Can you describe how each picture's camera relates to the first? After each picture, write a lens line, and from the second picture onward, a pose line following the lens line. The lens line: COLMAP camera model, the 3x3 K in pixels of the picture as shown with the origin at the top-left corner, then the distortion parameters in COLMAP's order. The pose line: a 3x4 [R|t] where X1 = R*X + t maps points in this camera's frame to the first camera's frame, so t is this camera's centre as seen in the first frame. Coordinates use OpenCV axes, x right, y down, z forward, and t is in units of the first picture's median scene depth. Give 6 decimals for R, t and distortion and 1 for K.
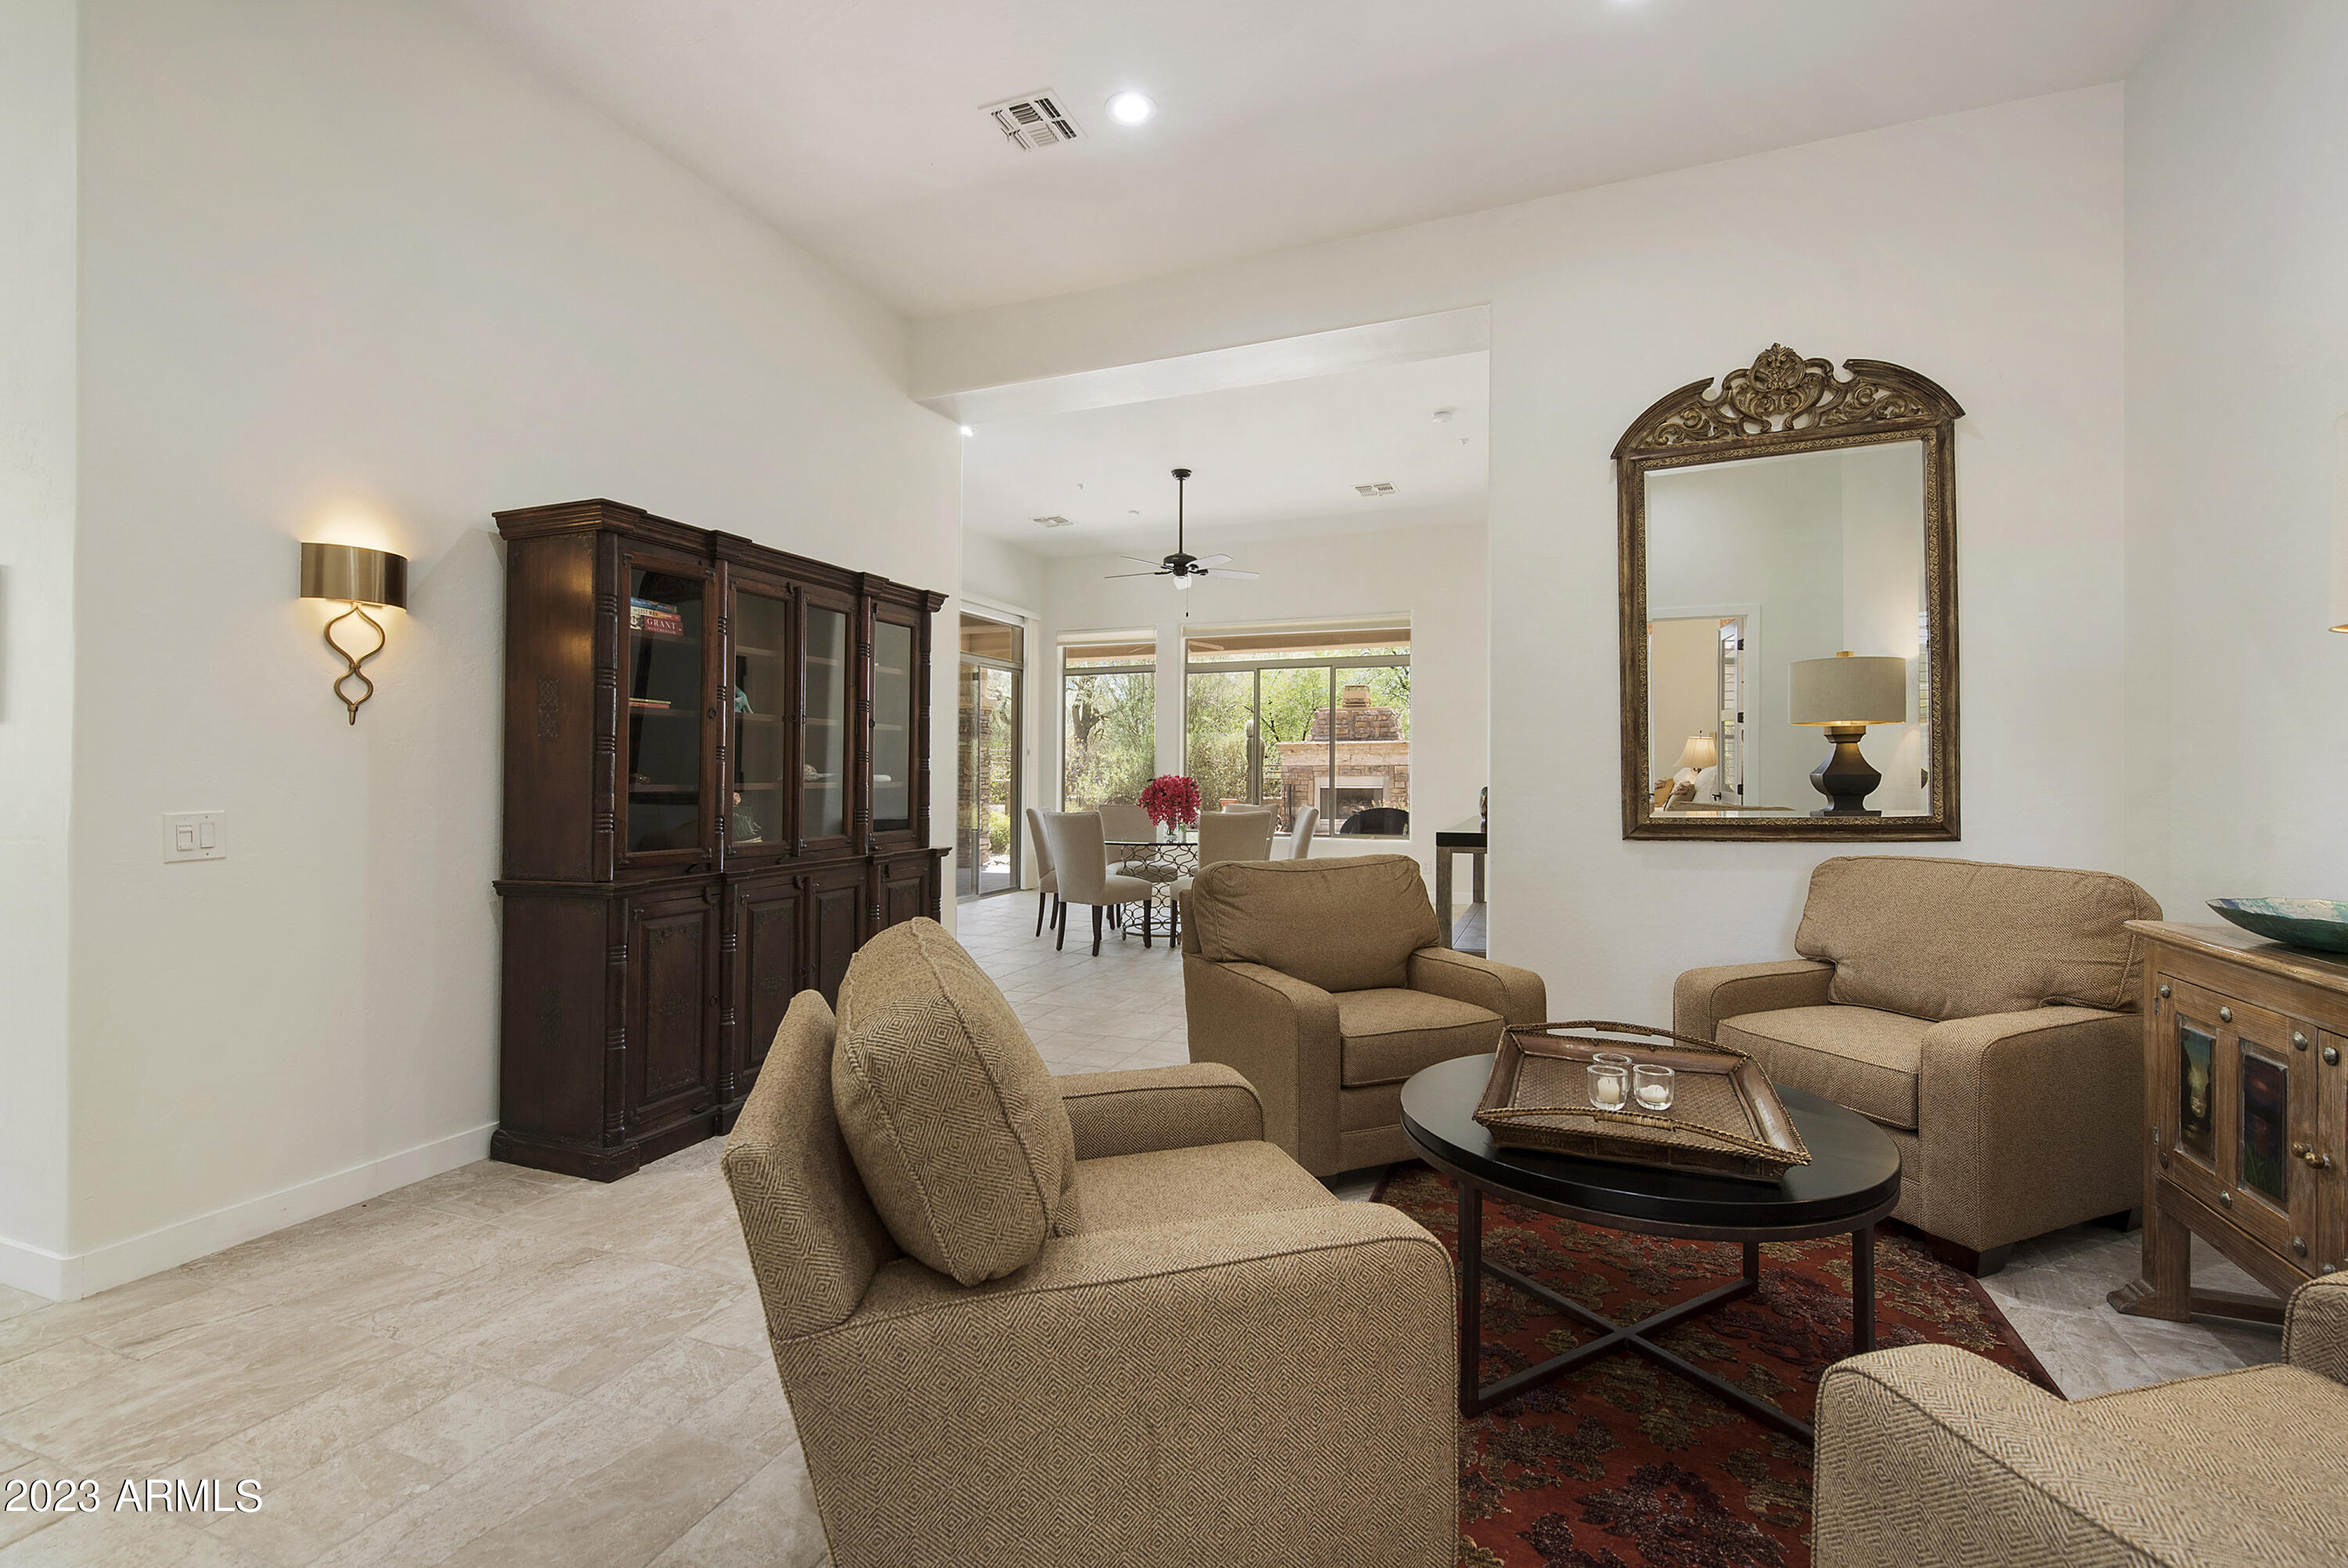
lens RADIAL K [[1027.5, 0, 1173.6], [0, 1027.5, 773.8], [0, 0, 1]] dist [-0.001265, -0.000047]
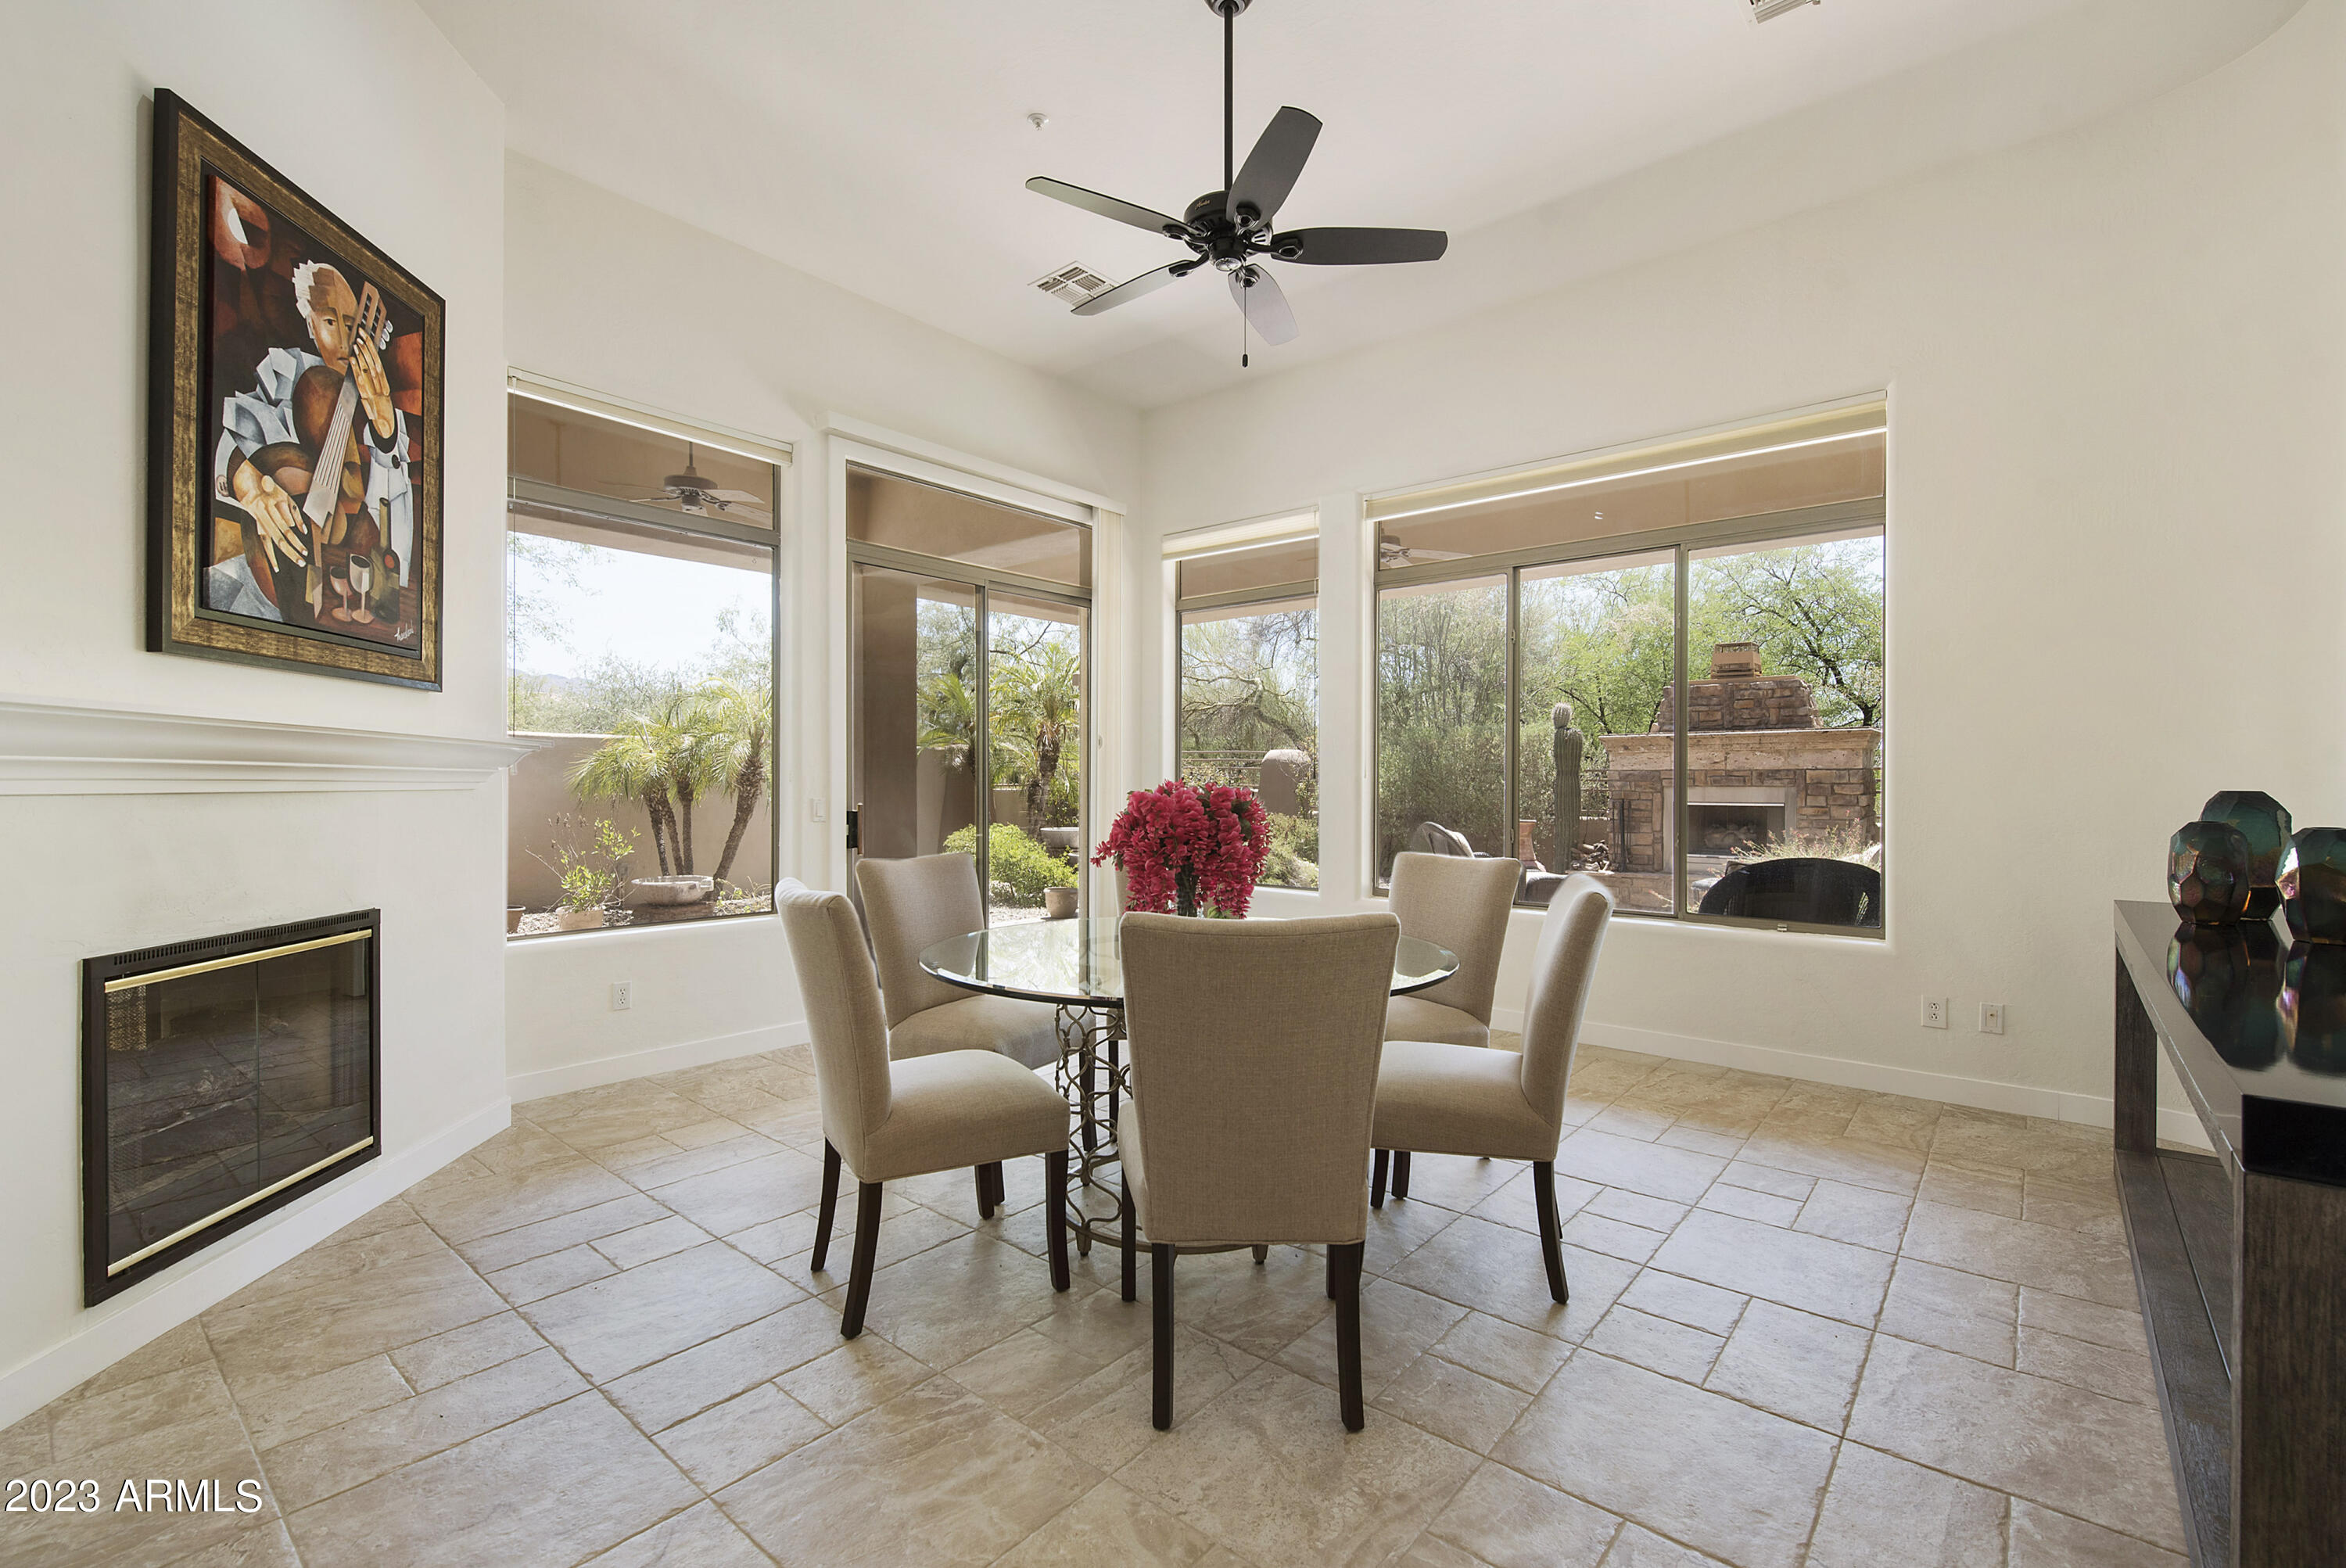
lens RADIAL K [[1026.8, 0, 1174.5], [0, 1026.8, 786.7], [0, 0, 1]] dist [-0.001265, -0.000047]
pose [[0.949116, 0.007812, -0.314830, 0.051709], [-0.006014, 0.999960, 0.006681, -0.000284], [0.314870, -0.004448, 0.949124, 0.305277]]
